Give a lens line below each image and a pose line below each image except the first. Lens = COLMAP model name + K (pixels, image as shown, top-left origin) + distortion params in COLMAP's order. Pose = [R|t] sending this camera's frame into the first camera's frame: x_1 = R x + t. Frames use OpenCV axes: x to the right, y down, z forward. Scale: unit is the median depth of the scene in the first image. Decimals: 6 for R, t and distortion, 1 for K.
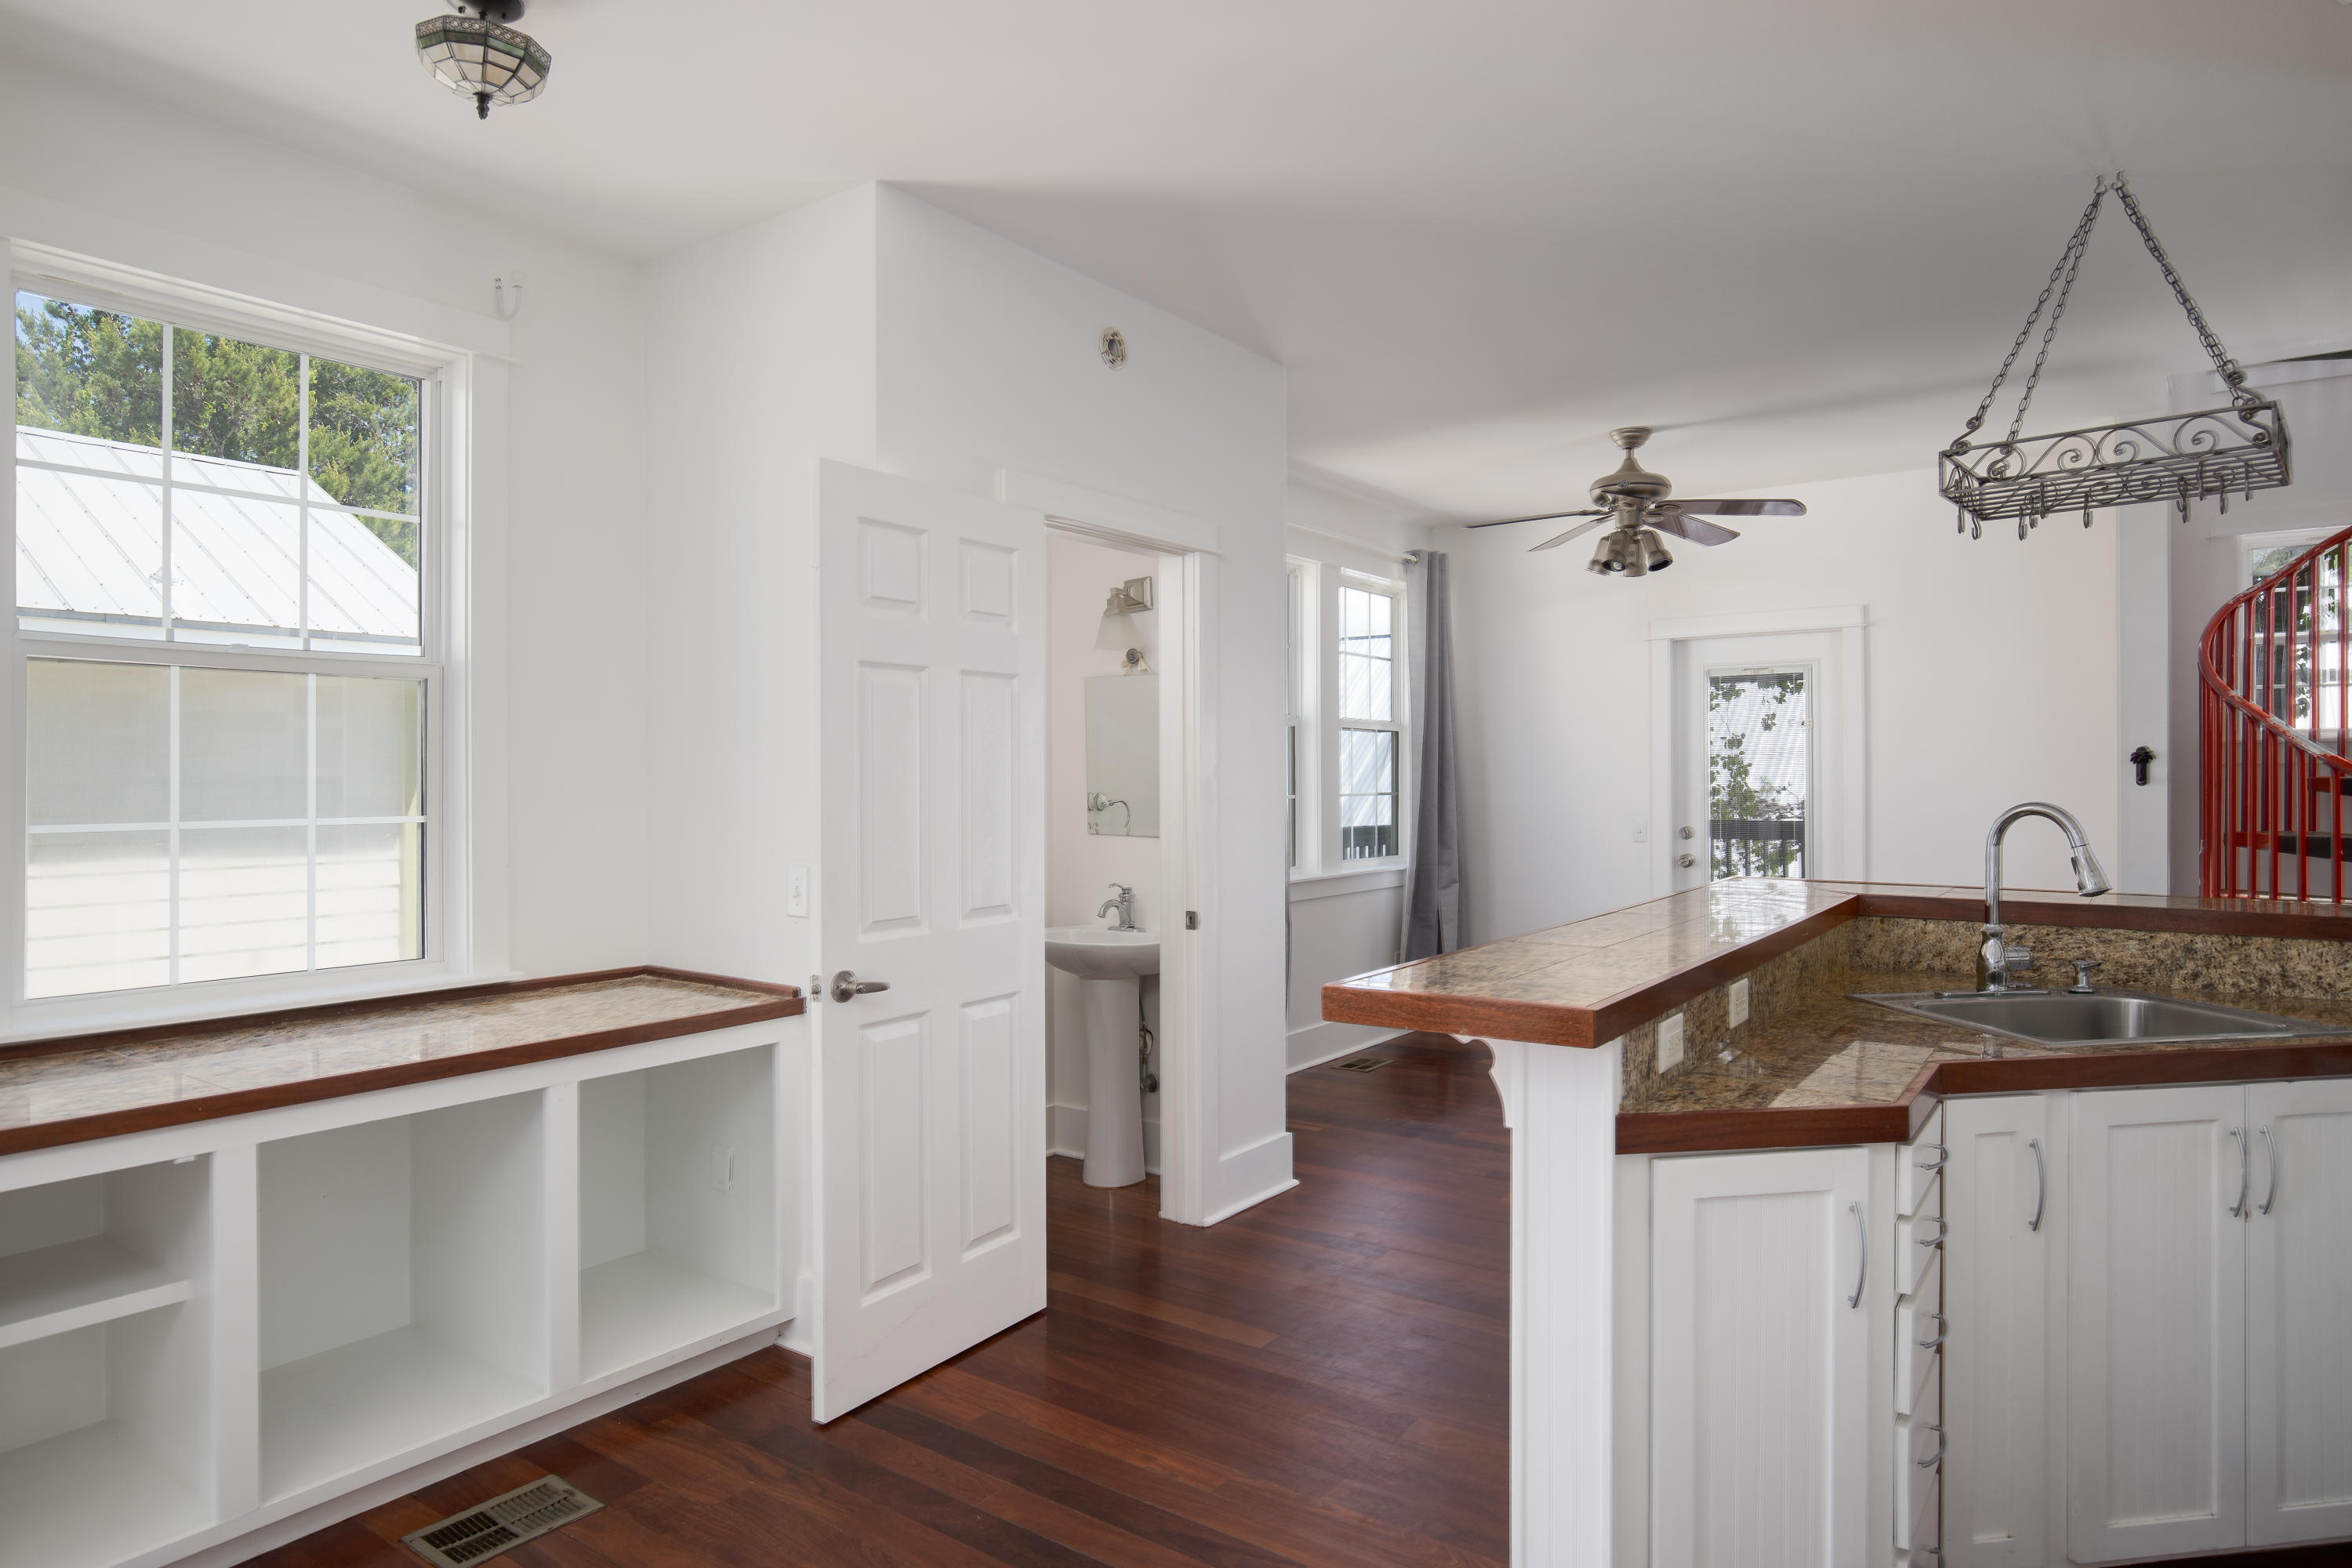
lens RADIAL K [[1349.5, 0, 1182.4], [0, 1349.5, 779.3], [0, 0, 1]] dist [-0.006486, -0.000489]
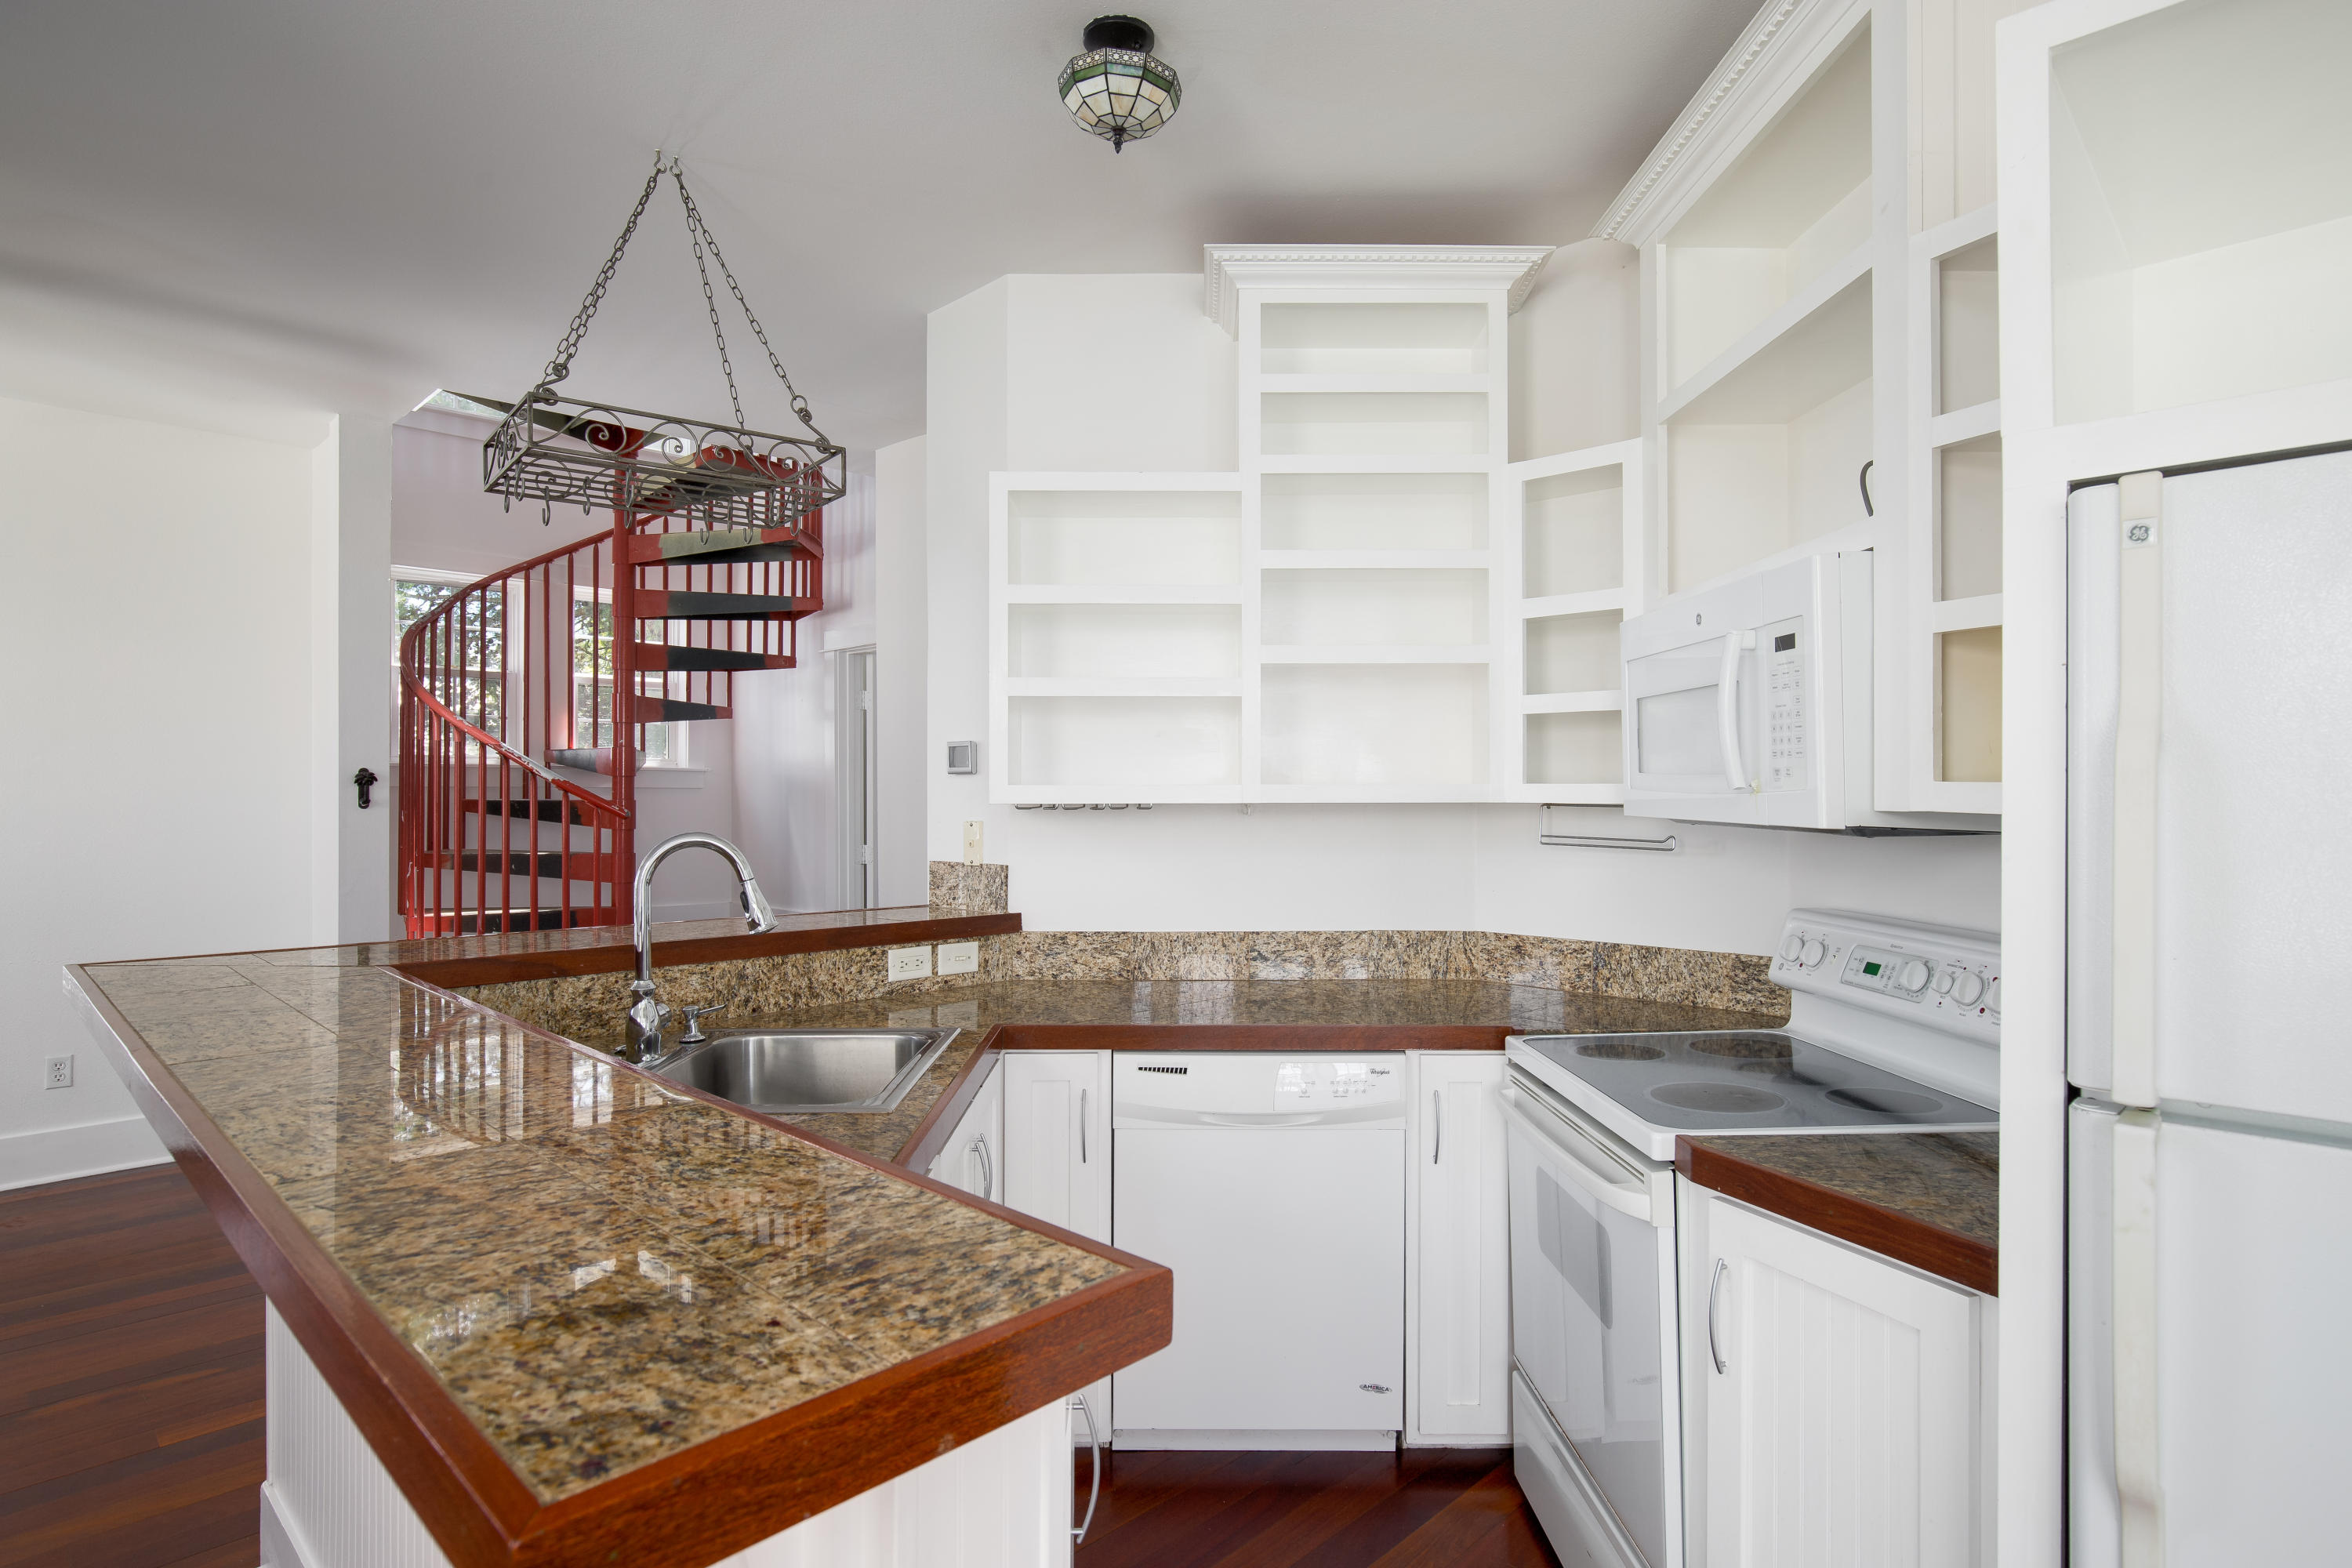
lens RADIAL K [[1209.2, 0, 1182.5], [0, 1209.2, 781.5], [0, 0, 1]] dist [0.003736, 0.000163]
pose [[0.148065, 0.012099, 0.988904, -0.082401], [0.002783, 0.999916, -0.012650, -0.004186], [-0.988974, 0.004625, 0.148019, 0.526715]]
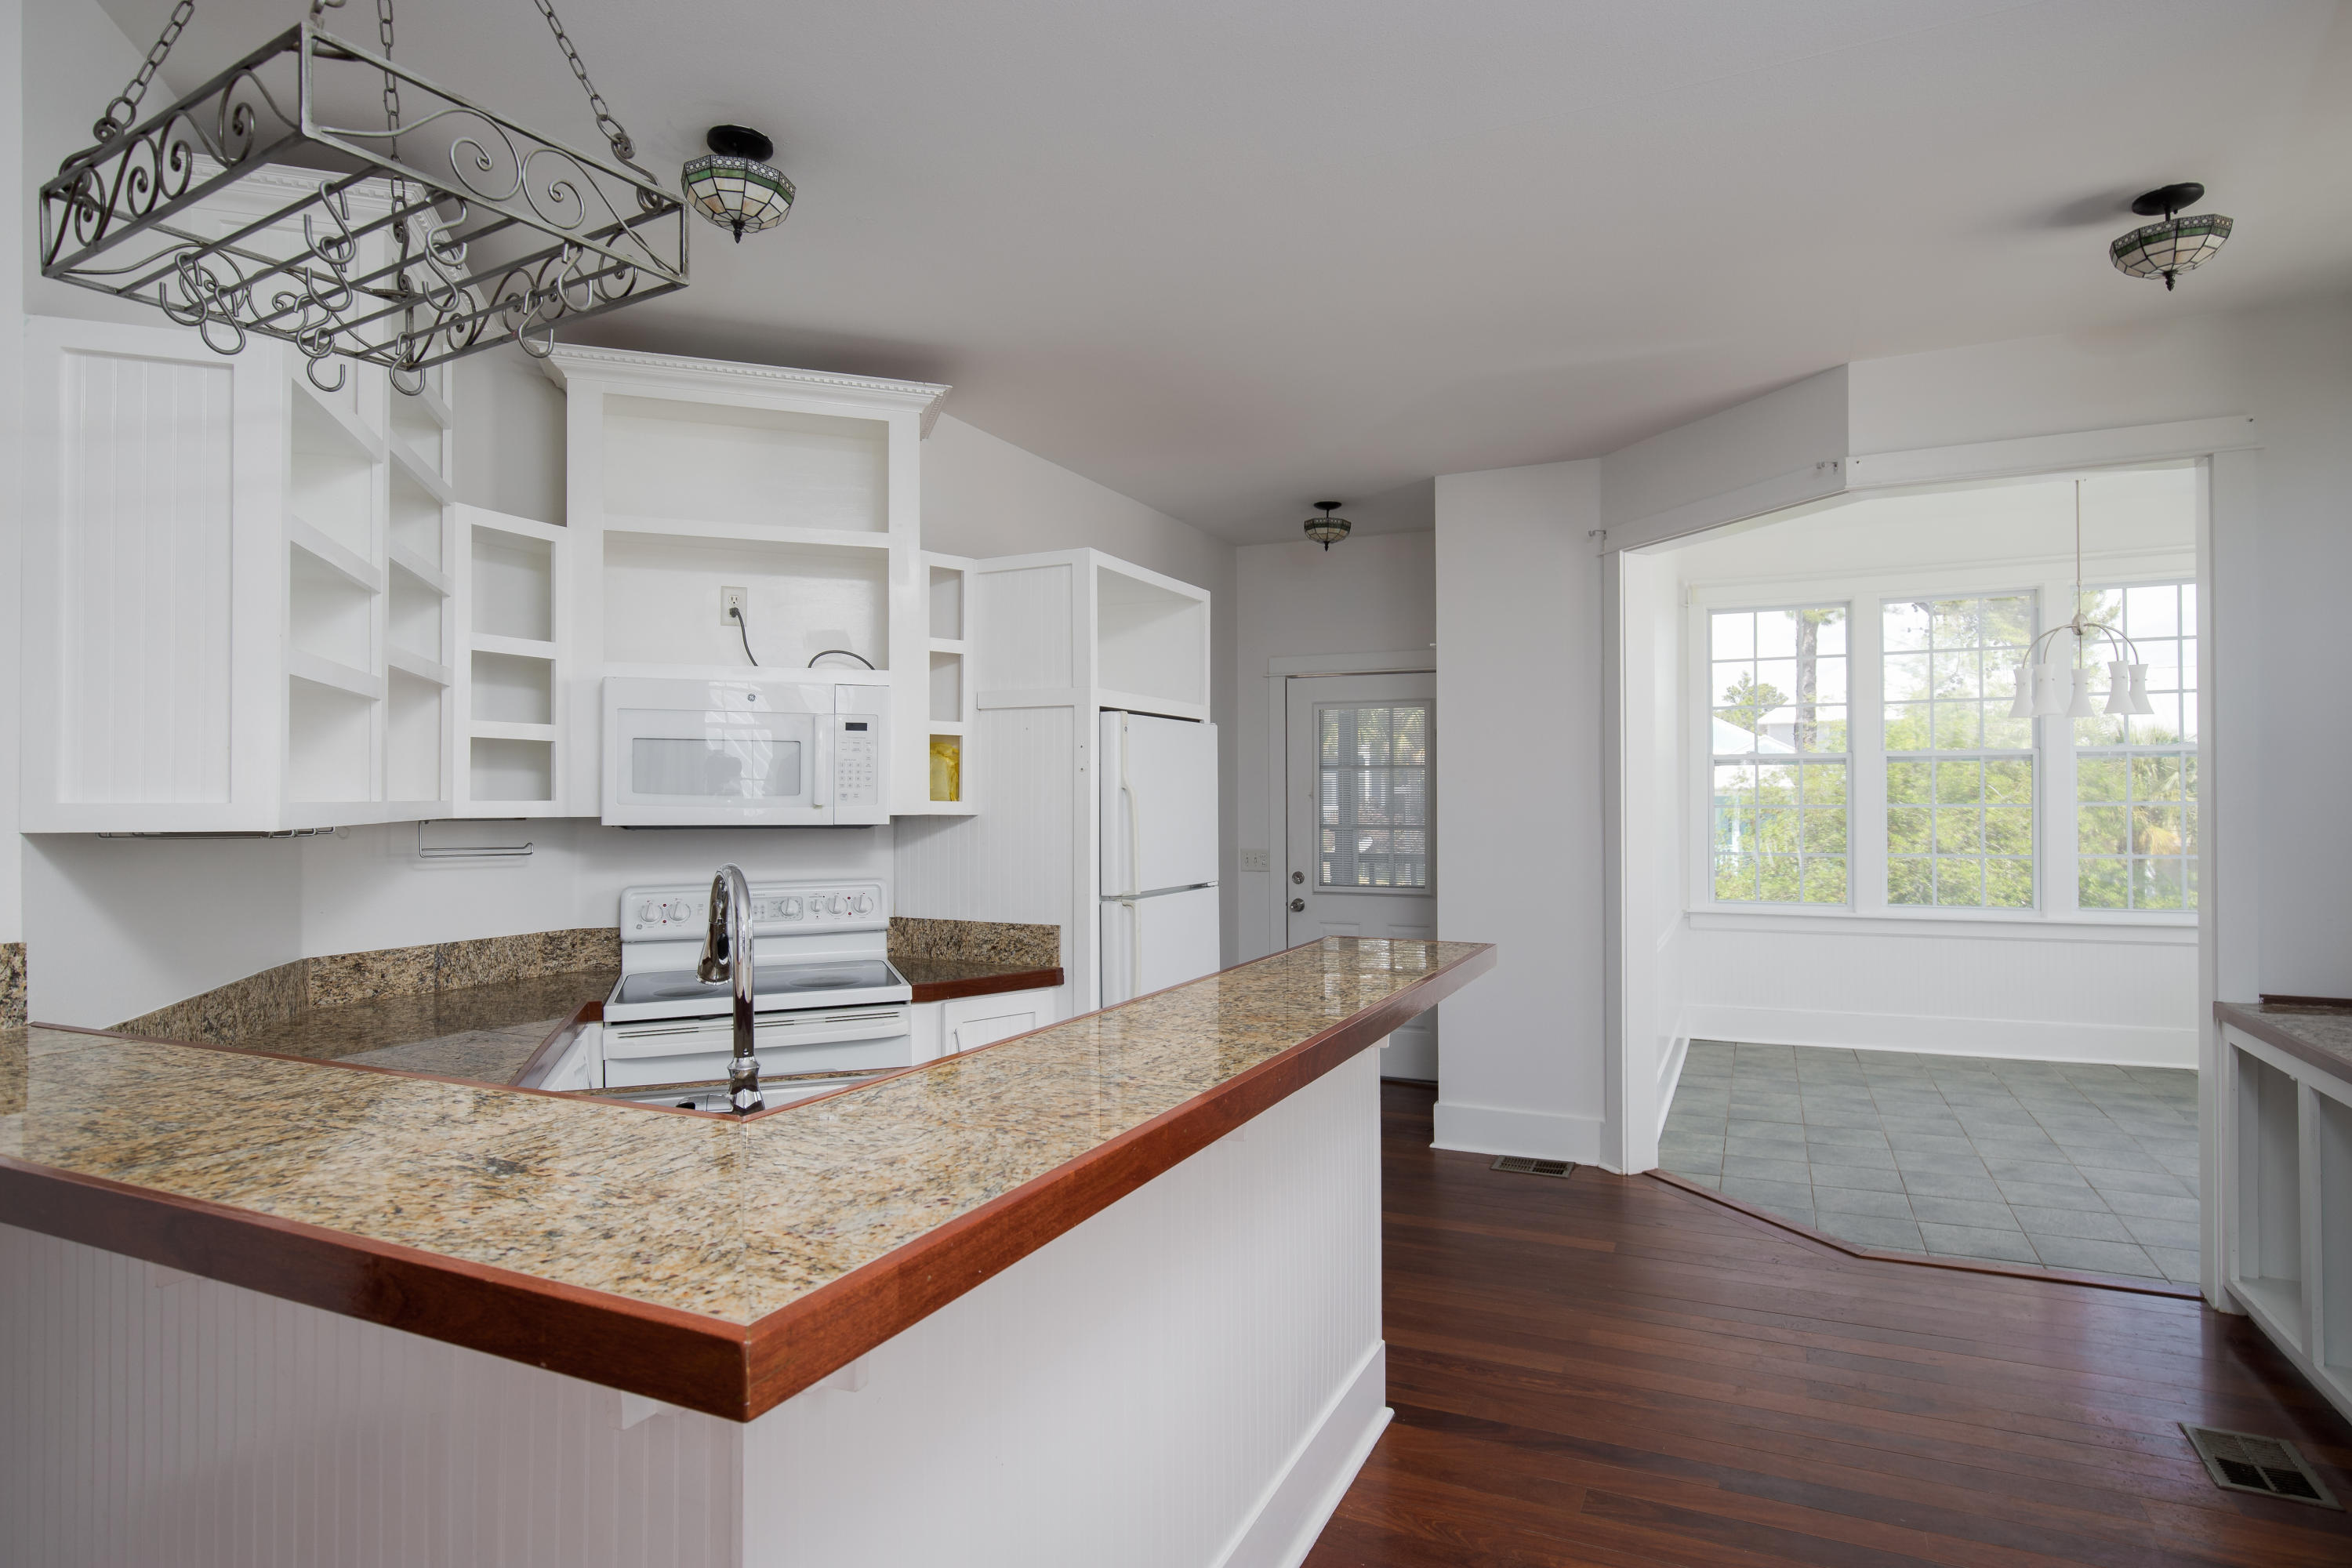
lens RADIAL K [[1281.0, 0, 1182.1], [0, 1281.0, 788.9], [0, 0, 1]] dist [0.000535, -0.000253]
pose [[-0.981422, 0.003500, -0.191832, 0.352756], [0.004723, 0.999971, -0.005918, -0.011188], [0.191806, -0.006714, -0.981410, 1.309367]]
